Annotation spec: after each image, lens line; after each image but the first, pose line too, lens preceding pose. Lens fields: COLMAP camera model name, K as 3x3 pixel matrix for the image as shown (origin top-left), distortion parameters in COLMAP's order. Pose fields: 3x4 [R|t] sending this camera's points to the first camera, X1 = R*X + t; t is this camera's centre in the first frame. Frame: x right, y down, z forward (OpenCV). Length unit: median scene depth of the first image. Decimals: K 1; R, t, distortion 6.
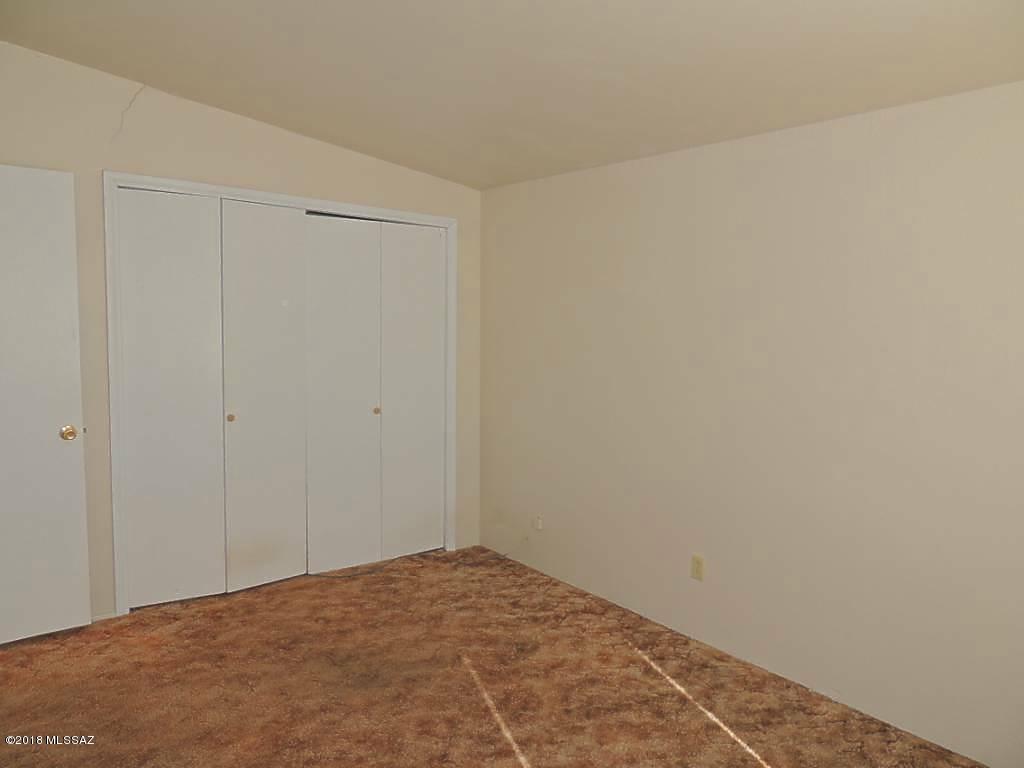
lens RADIAL K [[732.7, 0, 514.7], [0, 732.7, 384.4], [0, 0, 1]] dist [-0.020971, -0.002327]
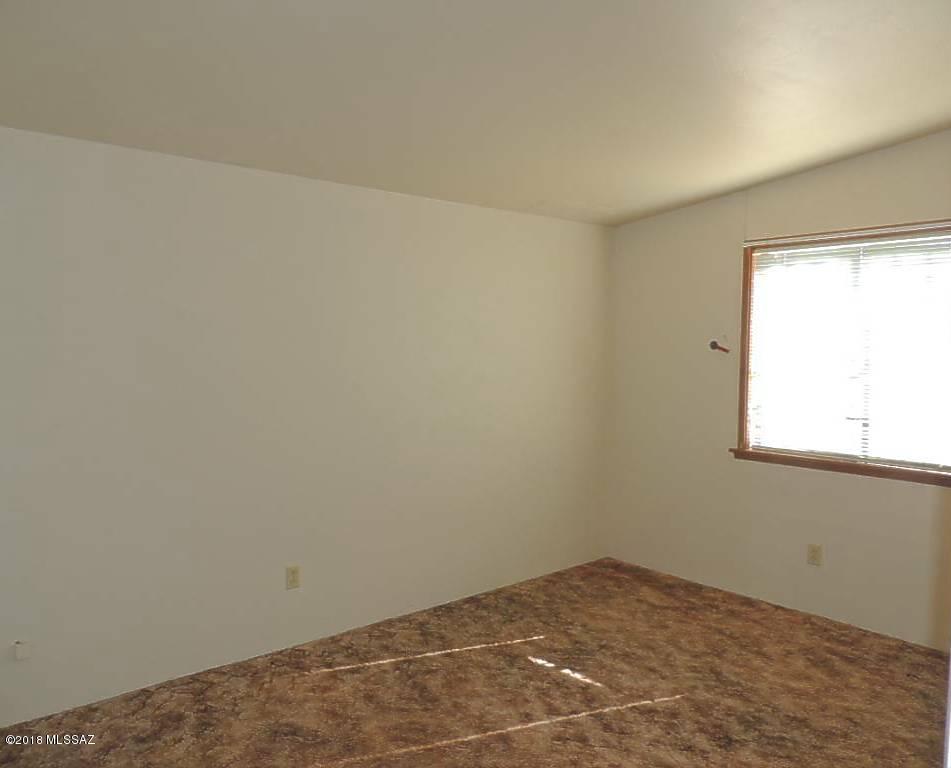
lens RADIAL K [[729.8, 0, 477.8], [0, 729.8, 383.2], [0, 0, 1]] dist [-0.010111, 0.000773]
pose [[-0.029170, -0.077468, 0.996568, -0.823242], [0.086631, 0.993045, 0.079729, -0.088649], [-0.995813, 0.088659, -0.022256, 0.786061]]
